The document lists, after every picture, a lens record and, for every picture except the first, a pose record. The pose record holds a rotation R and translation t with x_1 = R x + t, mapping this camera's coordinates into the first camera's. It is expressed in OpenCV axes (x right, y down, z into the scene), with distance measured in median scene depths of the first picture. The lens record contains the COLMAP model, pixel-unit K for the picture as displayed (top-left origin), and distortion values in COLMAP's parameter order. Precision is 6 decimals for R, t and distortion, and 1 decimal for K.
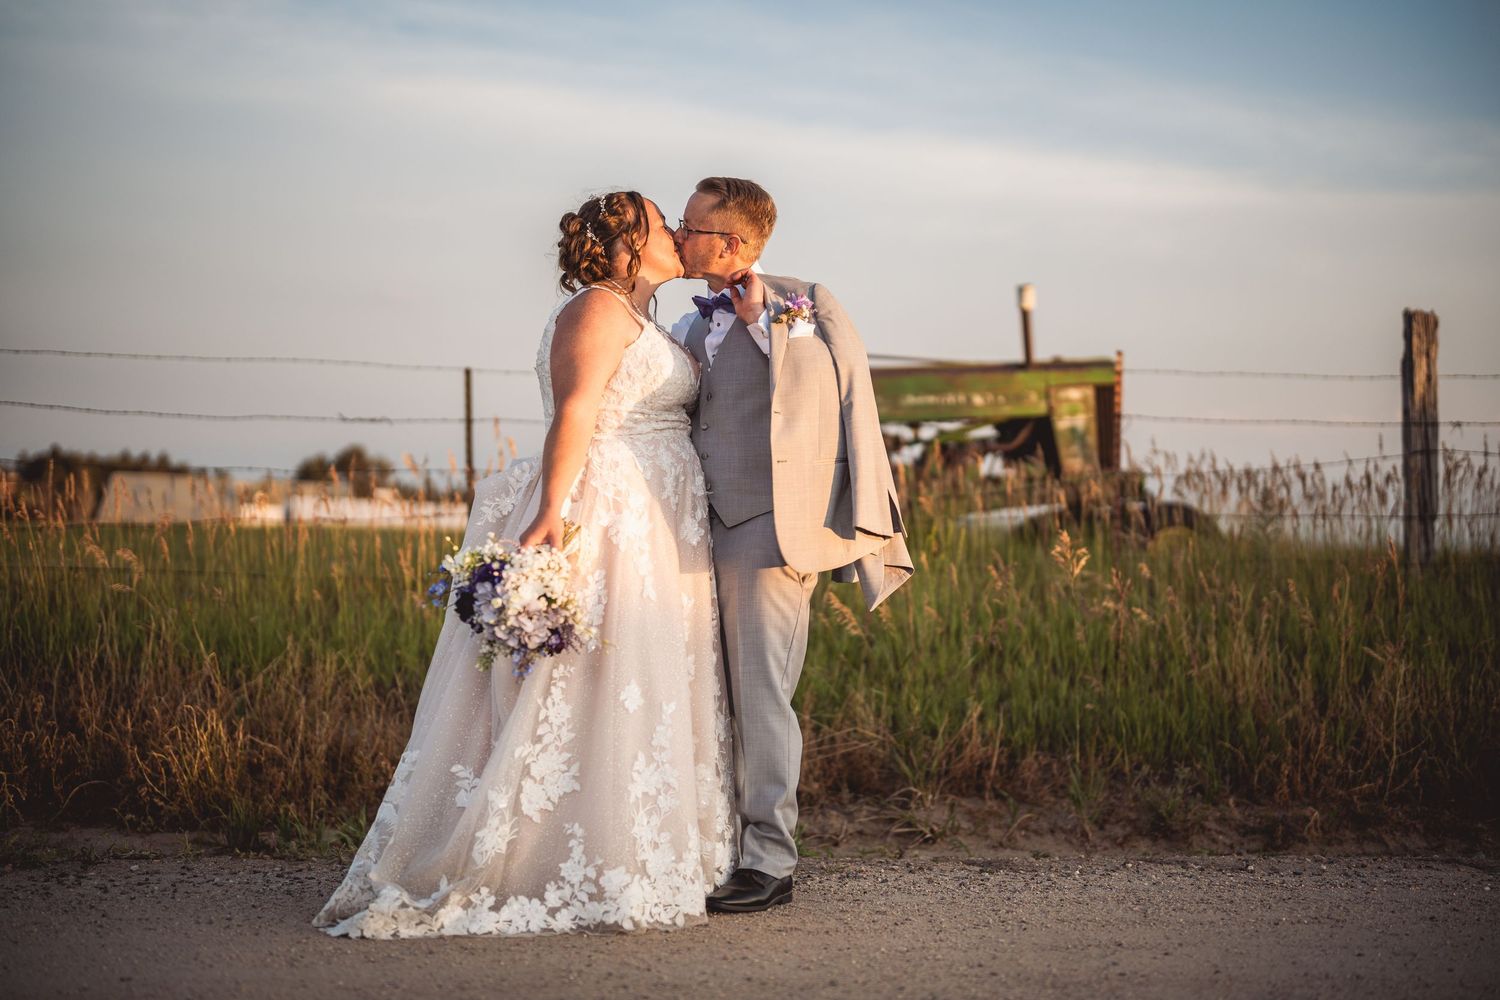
lens RADIAL K [[2054.9, 0, 750.0], [0, 2054.9, 500.0], [0, 0, 1]] dist [-0.176805, 1.122869]
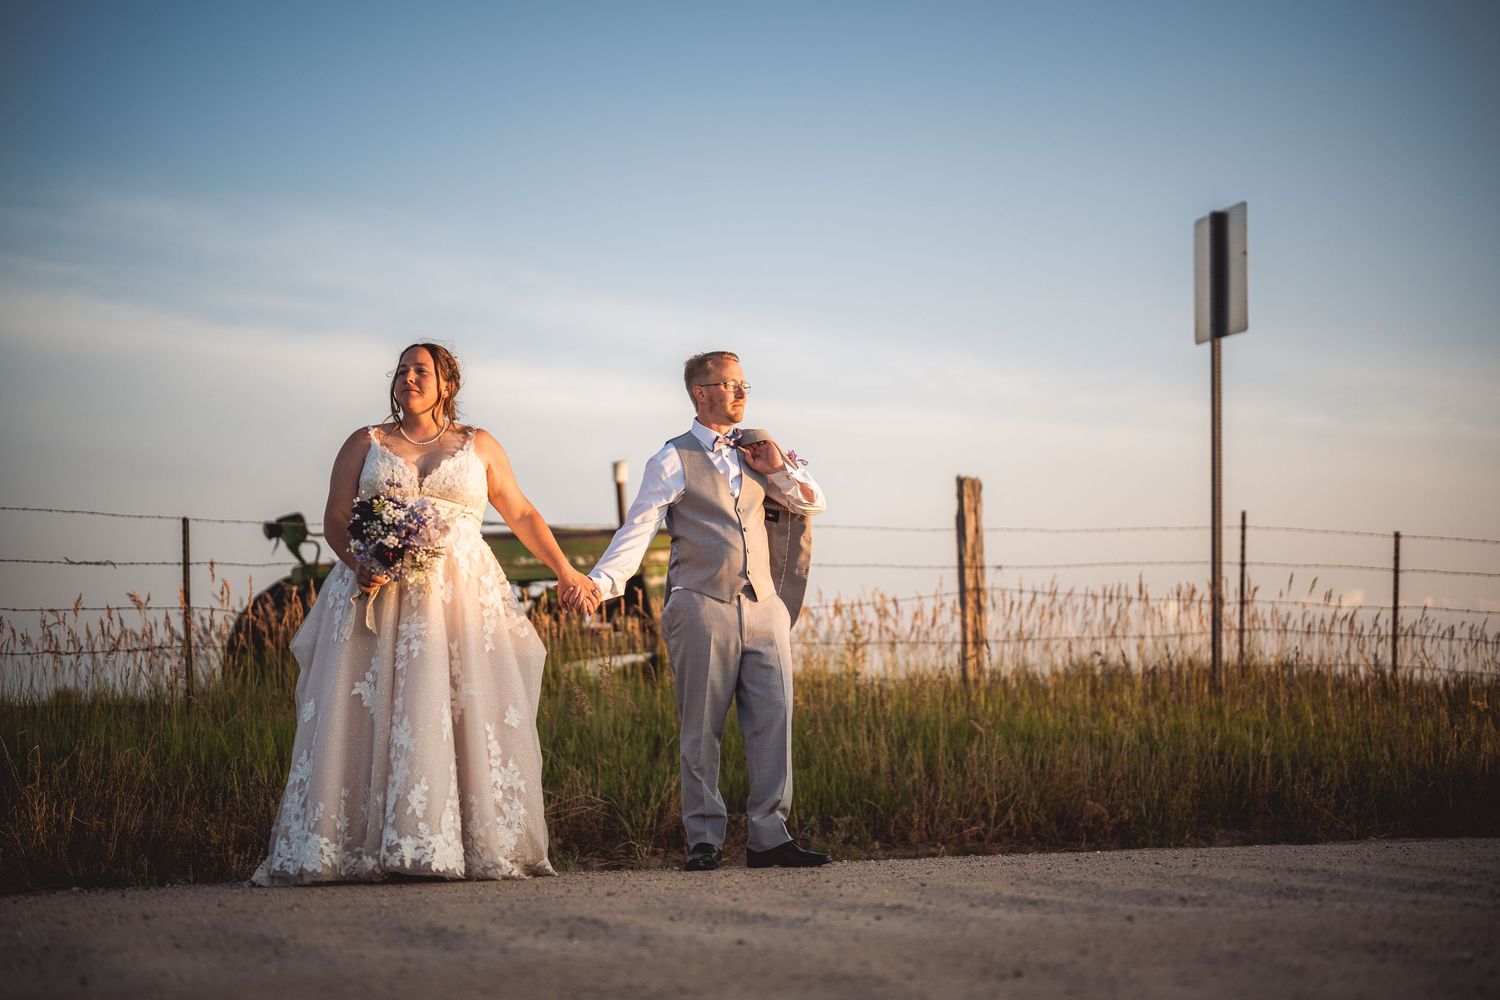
lens RADIAL K [[2054.9, 0, 750.0], [0, 2054.9, 500.0], [0, 0, 1]] dist [-0.176805, 1.122869]
pose [[0.964850, 0.007229, 0.262703, -0.178829], [0.019607, 0.994856, -0.099389, 0.059810], [-0.262070, 0.101046, 0.959744, -0.228764]]
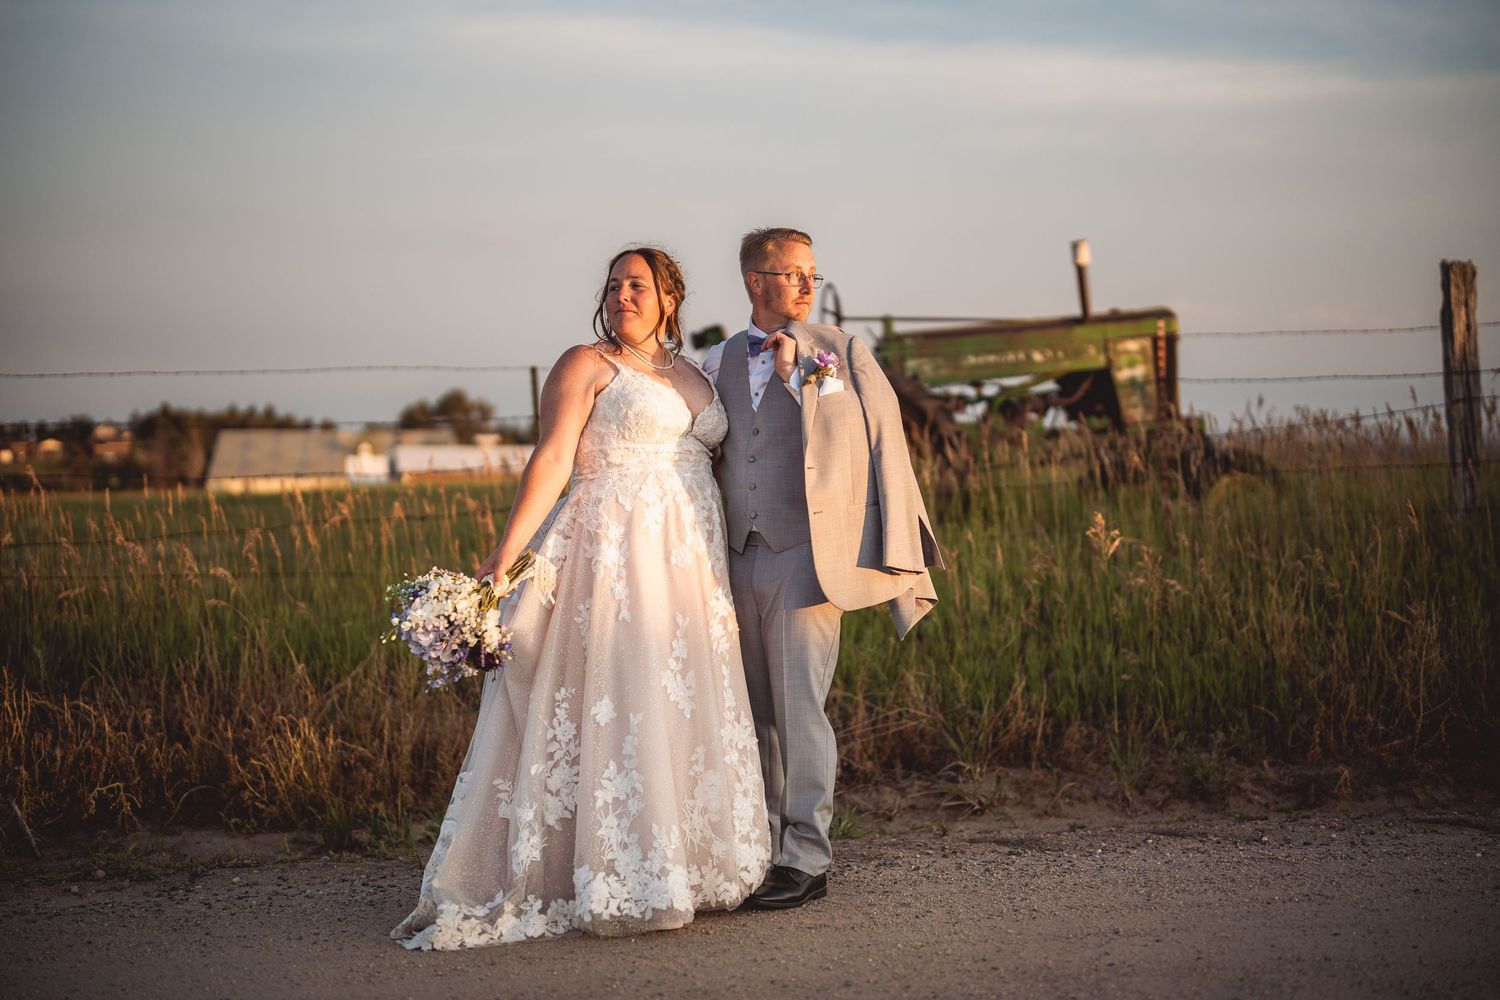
lens RADIAL K [[2054.9, 0, 750.0], [0, 2054.9, 500.0], [0, 0, 1]] dist [-0.176805, 1.122869]
pose [[0.997559, -0.047125, -0.051534, 0.031313], [0.048993, 0.998164, 0.035601, -0.037693], [0.049762, -0.038039, 0.998036, -0.057279]]
